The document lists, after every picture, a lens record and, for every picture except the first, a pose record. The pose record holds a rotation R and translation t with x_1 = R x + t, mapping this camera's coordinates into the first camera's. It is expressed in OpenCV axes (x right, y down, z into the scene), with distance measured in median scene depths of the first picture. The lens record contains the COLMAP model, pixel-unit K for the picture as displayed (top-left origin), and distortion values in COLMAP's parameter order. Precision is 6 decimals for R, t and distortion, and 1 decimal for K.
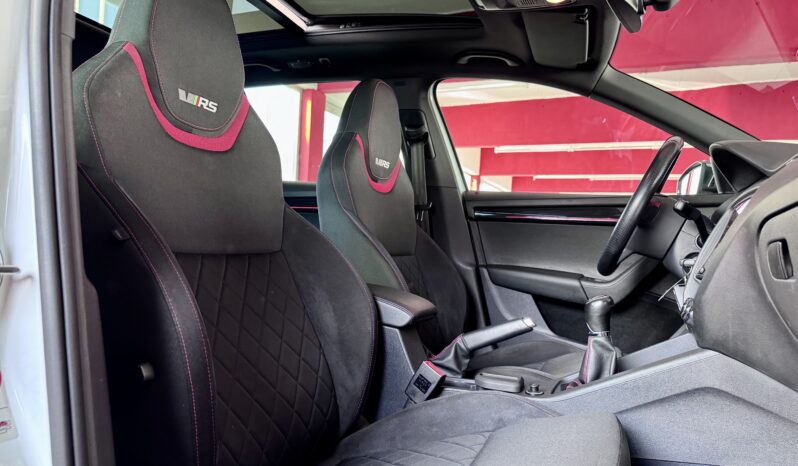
lens RADIAL K [[562.4, 0, 399.0], [0, 562.4, 233.0], [0, 0, 1]] dist [0.036956, -0.057963]
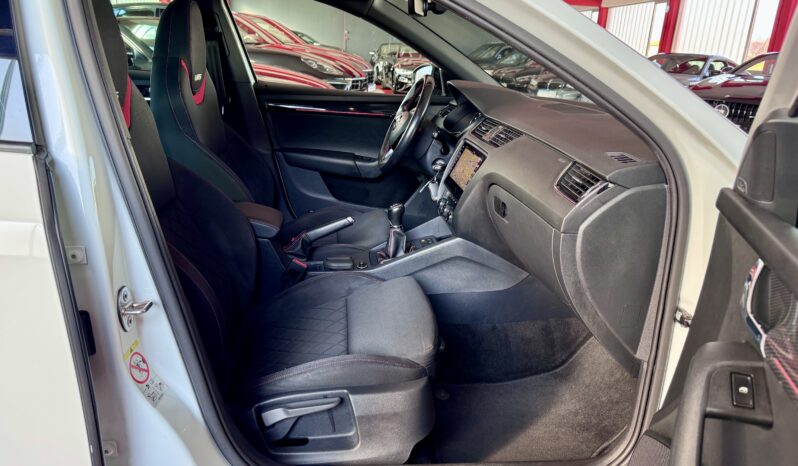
lens RADIAL K [[562.4, 0, 399.0], [0, 562.4, 233.0], [0, 0, 1]] dist [0.036956, -0.057963]
pose [[0.863438, -0.157464, 0.479250, -0.392442], [-0.028153, 0.933512, 0.357439, -0.357029], [-0.503669, -0.322119, 0.801596, -0.299793]]
